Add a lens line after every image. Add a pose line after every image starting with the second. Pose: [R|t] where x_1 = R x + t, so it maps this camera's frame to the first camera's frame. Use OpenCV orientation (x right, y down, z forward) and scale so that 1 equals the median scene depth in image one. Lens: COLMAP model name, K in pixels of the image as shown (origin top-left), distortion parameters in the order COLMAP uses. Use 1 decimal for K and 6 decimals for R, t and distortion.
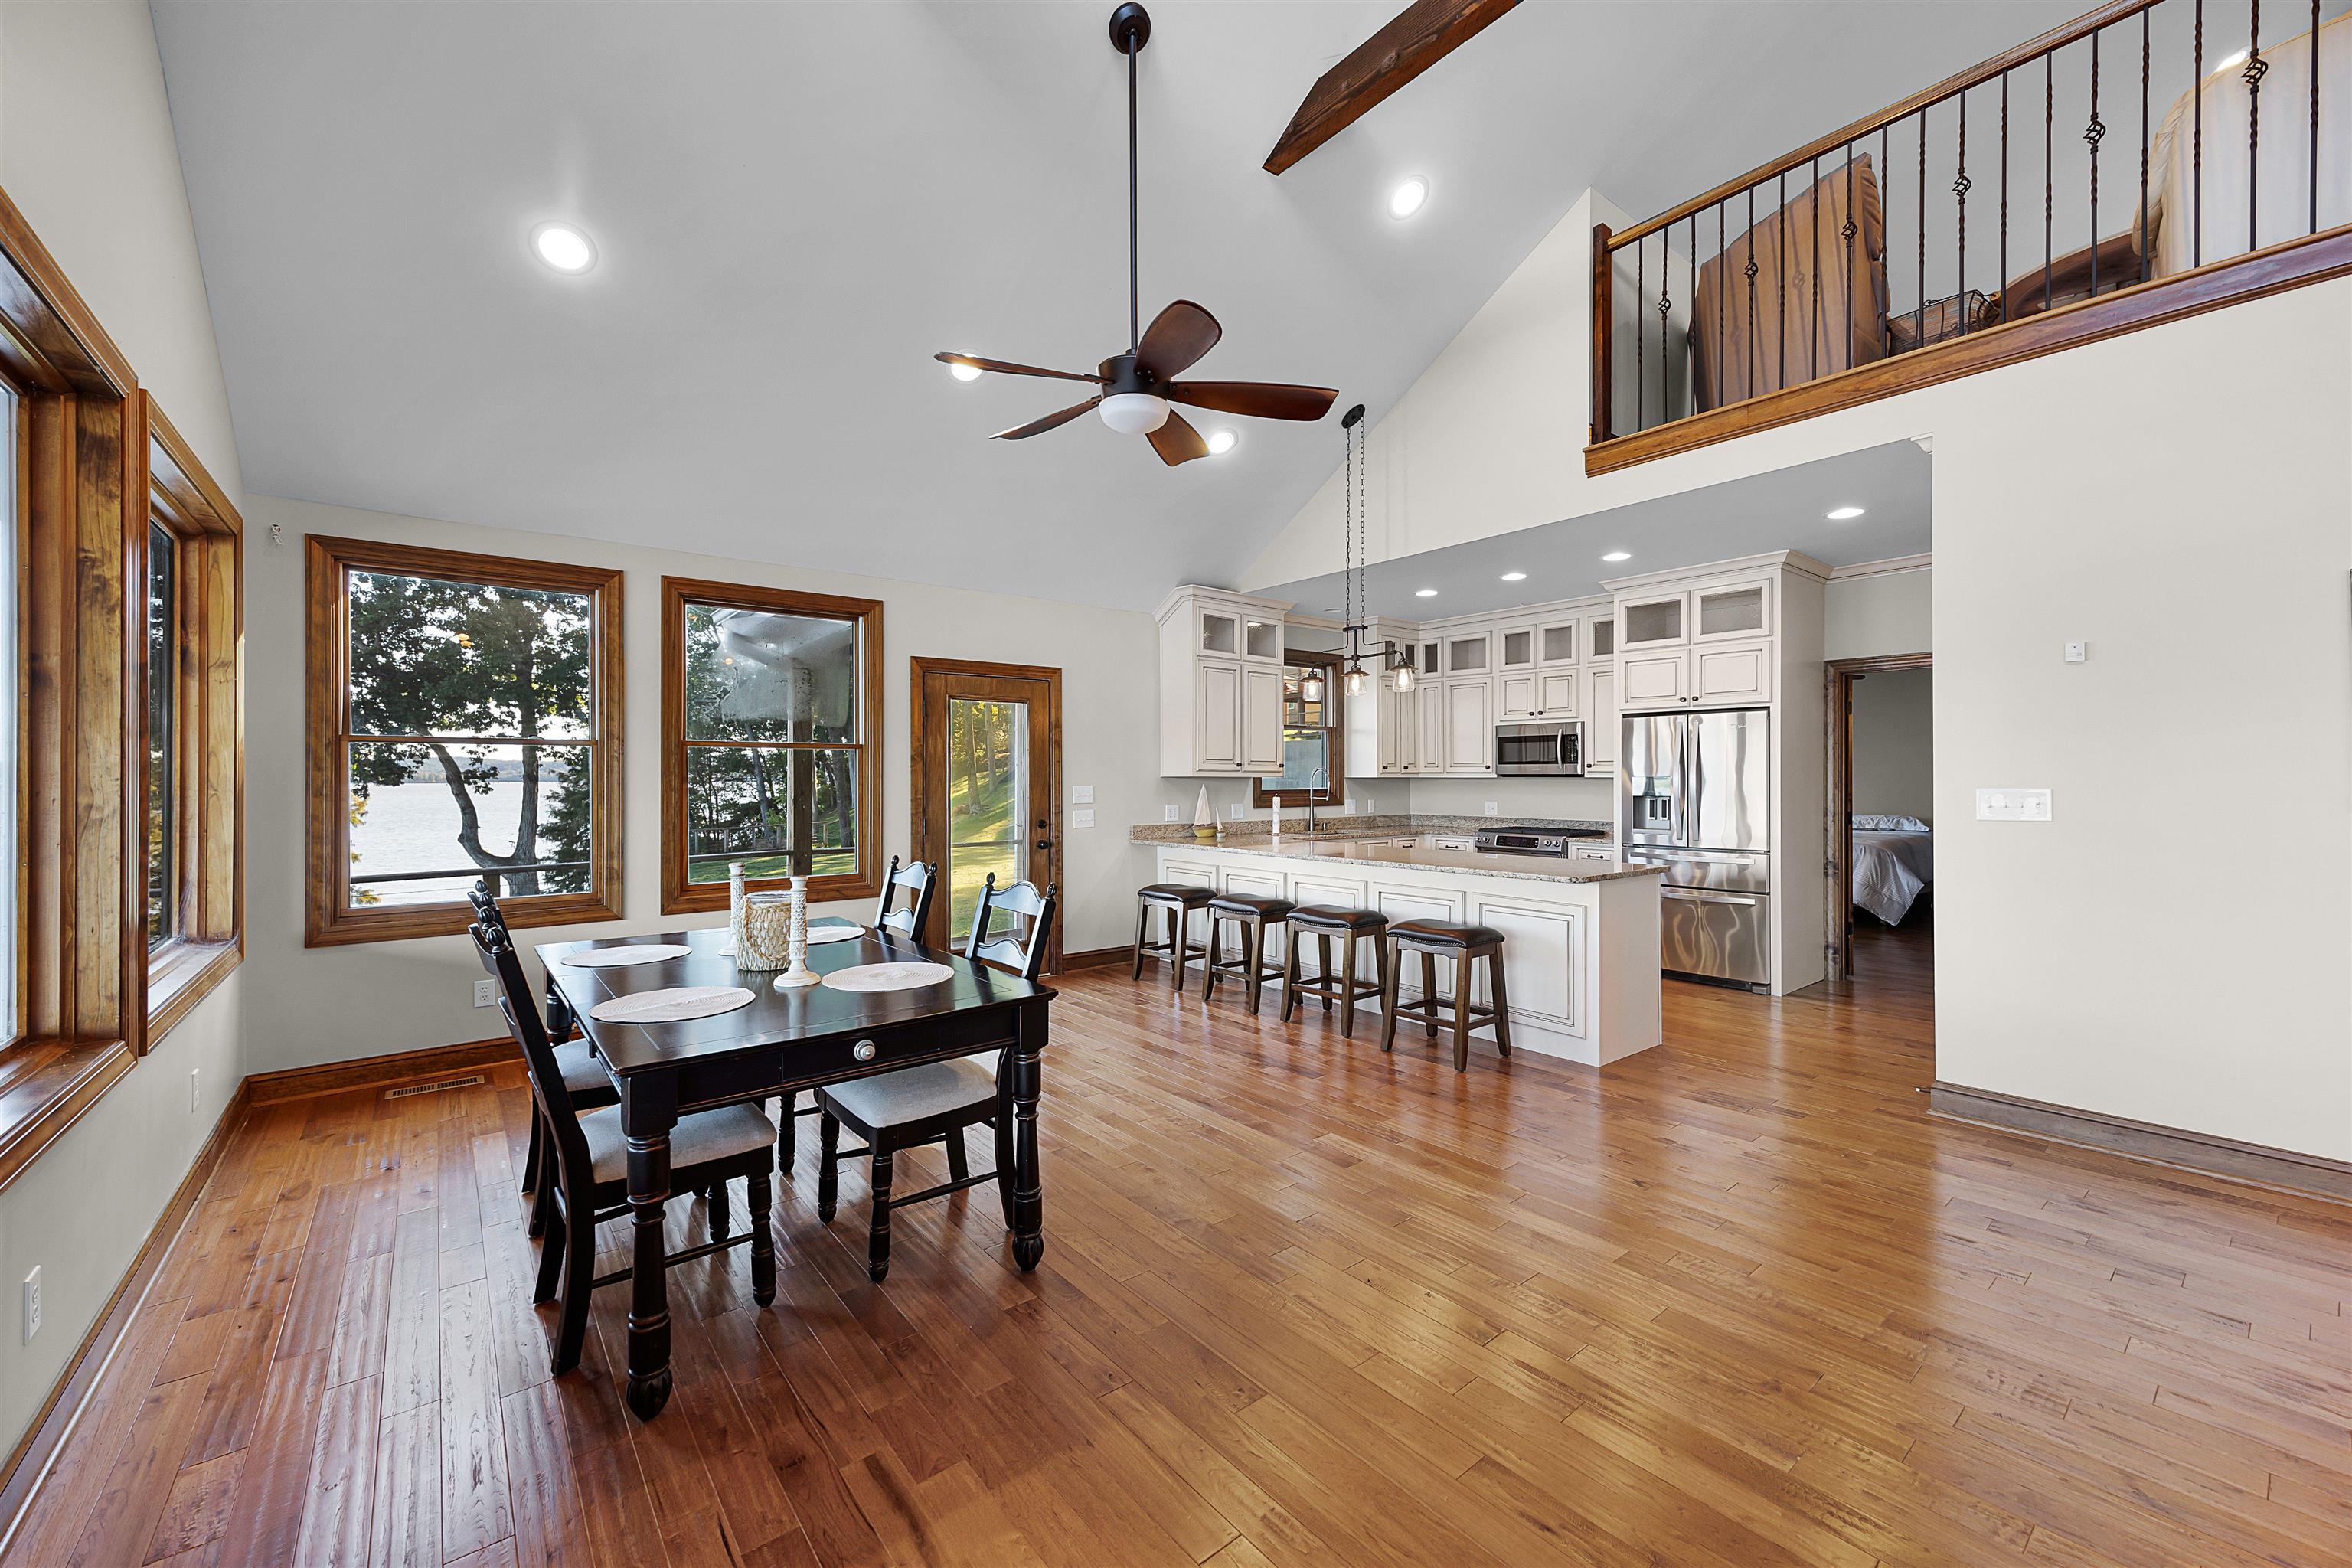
lens RADIAL K [[901.3, 0, 1176.0], [0, 901.3, 784.0], [0, 0, 1]] dist [-0.000695, -0.000098]
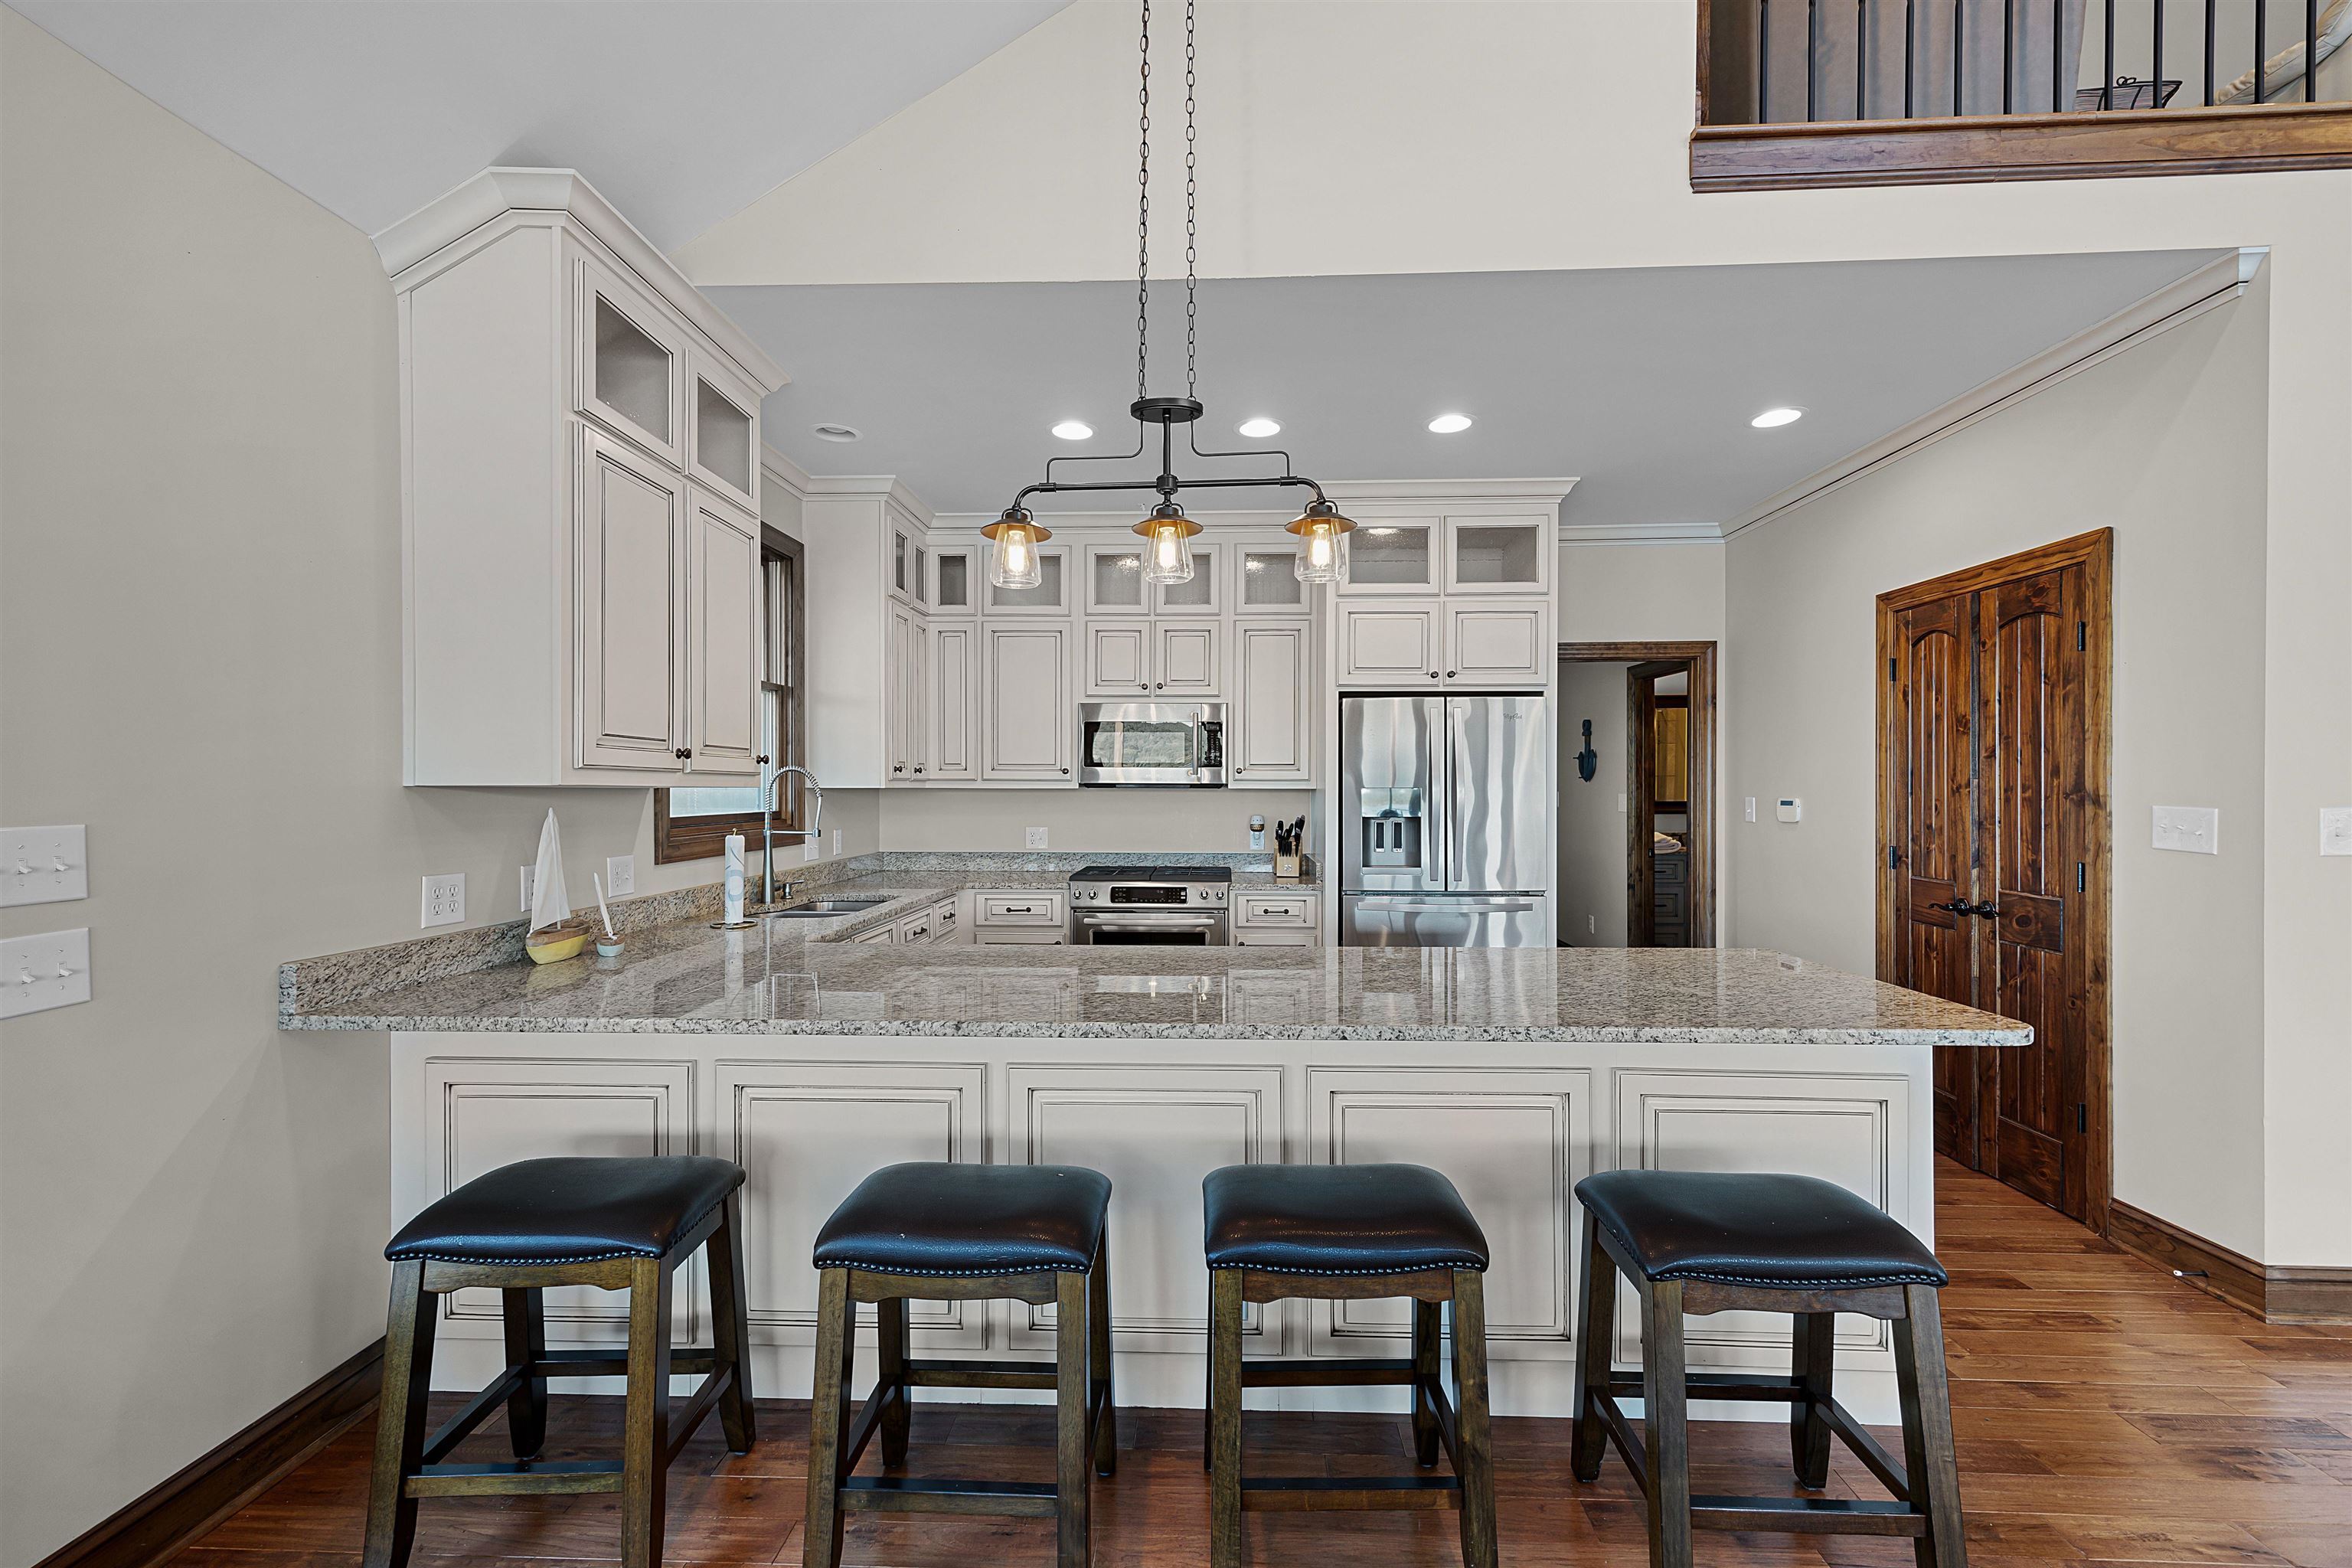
lens RADIAL K [[930.1, 0, 1176.0], [0, 930.1, 784.0], [0, 0, 1]] dist [0.010574, -0.000015]
pose [[0.652046, 0.004896, 0.758164, -0.087613], [0.004307, 0.999939, -0.010162, -0.003665], [-0.758168, 0.009892, 0.651985, 0.599391]]
